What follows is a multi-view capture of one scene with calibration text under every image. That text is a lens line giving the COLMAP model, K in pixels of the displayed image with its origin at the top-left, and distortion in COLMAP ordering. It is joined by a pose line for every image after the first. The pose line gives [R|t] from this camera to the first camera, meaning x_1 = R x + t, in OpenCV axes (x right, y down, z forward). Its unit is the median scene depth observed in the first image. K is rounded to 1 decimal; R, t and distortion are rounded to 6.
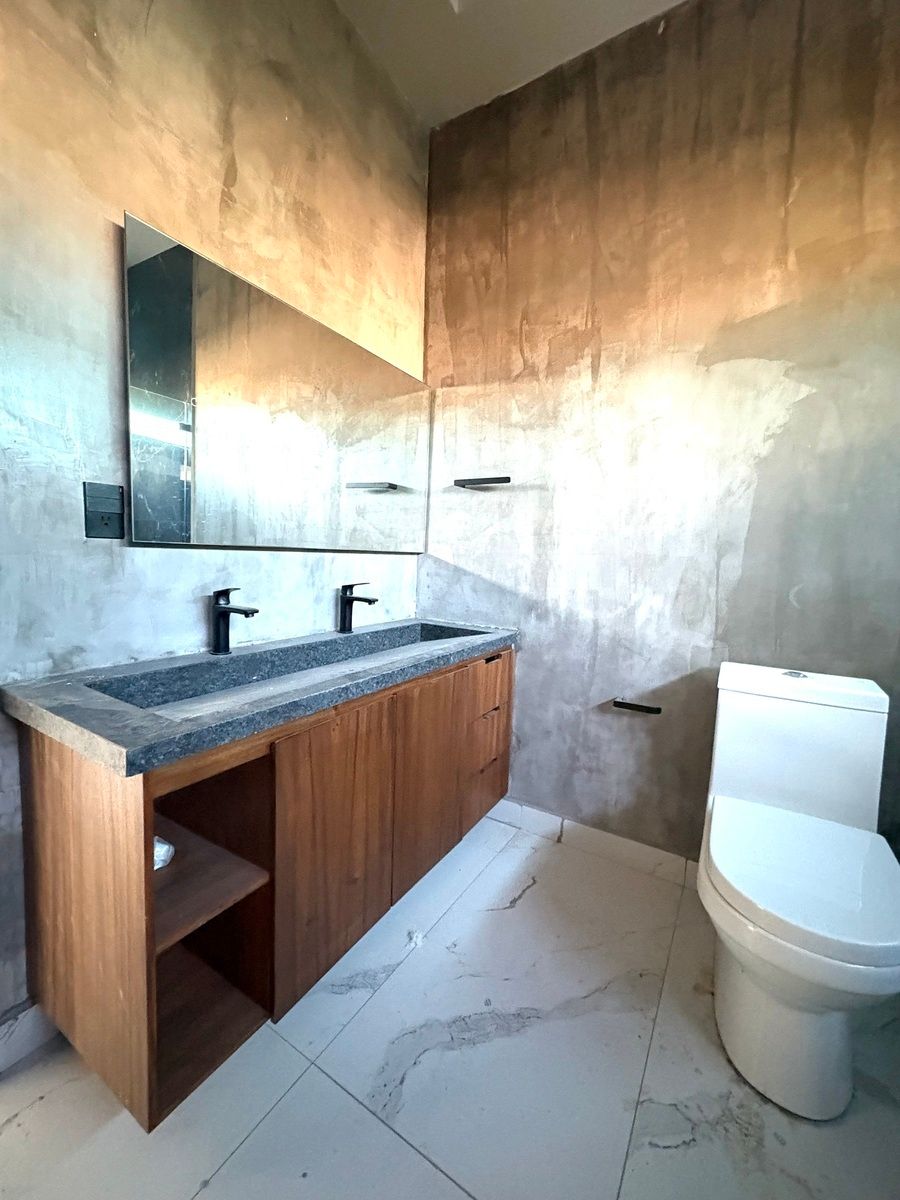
lens RADIAL K [[478.0, 0, 449.2], [0, 478.0, 602.5], [0, 0, 1]] dist [-0.000923, 0.000334]
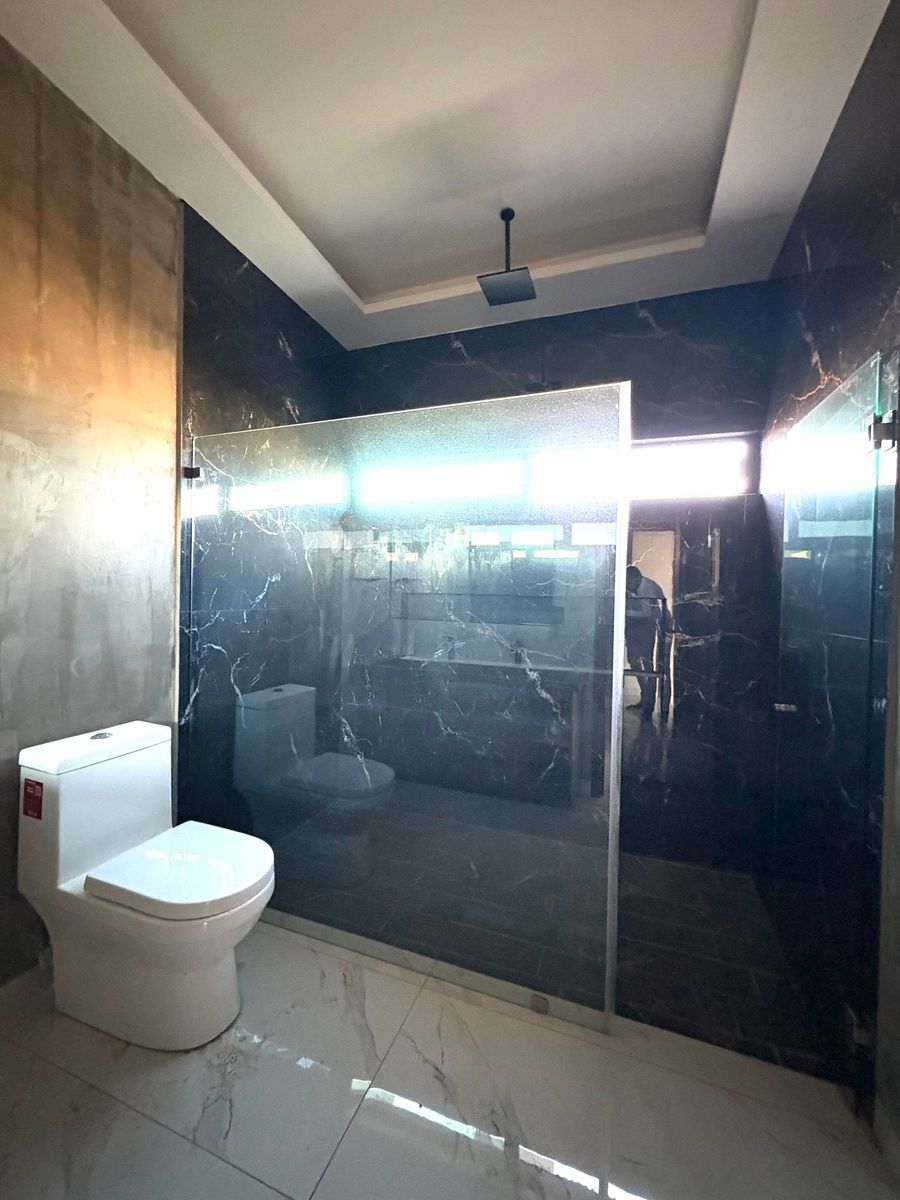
lens RADIAL K [[478.0, 0, 449.2], [0, 478.0, 602.5], [0, 0, 1]] dist [-0.000923, 0.000334]
pose [[-0.204209, -0.051880, 0.977552, -0.568188], [0.067666, 0.995458, 0.066966, -0.192456], [-0.976586, 0.079822, -0.199771, 0.395151]]
